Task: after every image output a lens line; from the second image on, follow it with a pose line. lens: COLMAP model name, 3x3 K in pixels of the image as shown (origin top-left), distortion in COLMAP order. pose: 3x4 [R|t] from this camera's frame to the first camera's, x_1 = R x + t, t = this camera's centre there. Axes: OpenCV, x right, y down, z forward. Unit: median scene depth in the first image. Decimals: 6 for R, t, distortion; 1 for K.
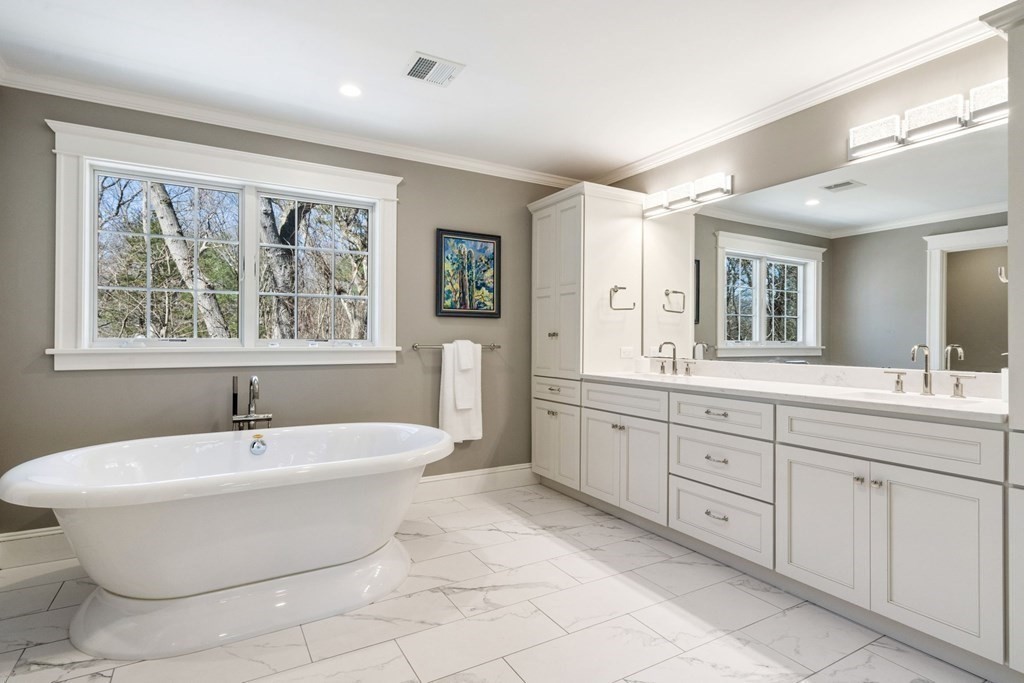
lens RADIAL K [[501.0, 0, 503.8], [0, 501.0, 339.9], [0, 0, 1]] dist [-0.003056, 0.001028]
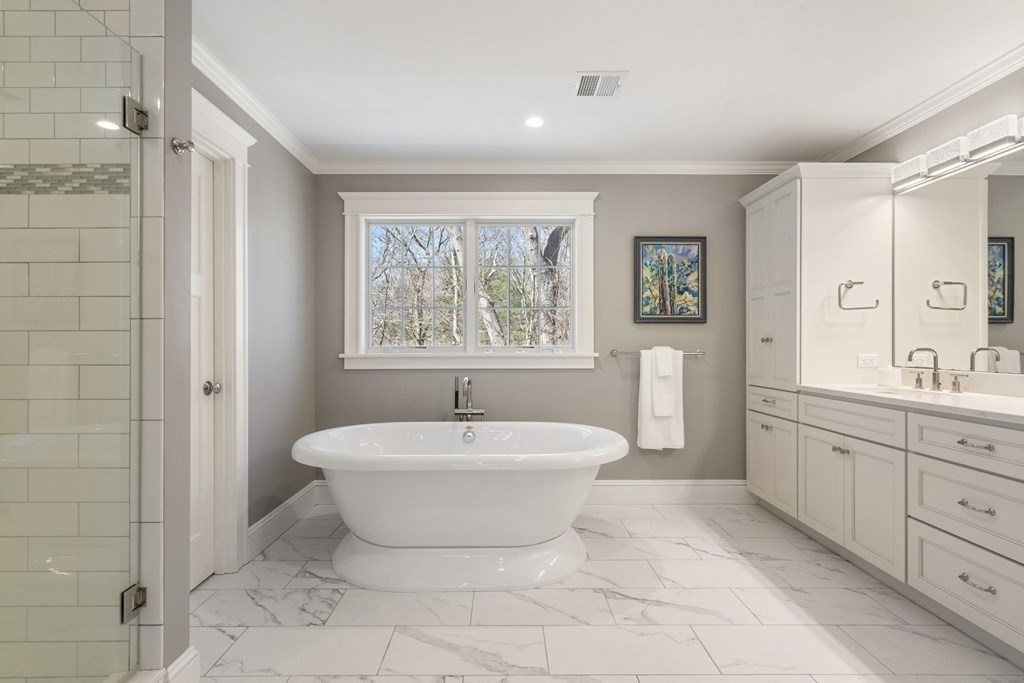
lens RADIAL K [[472.9, 0, 505.5], [0, 472.9, 346.1], [0, 0, 1]] dist [-0.000295, 0.000866]
pose [[0.876797, -0.004076, -0.480843, 0.107159], [0.004297, 0.999991, -0.000642, -0.001124], [0.480841, -0.001503, 0.876807, 0.038233]]
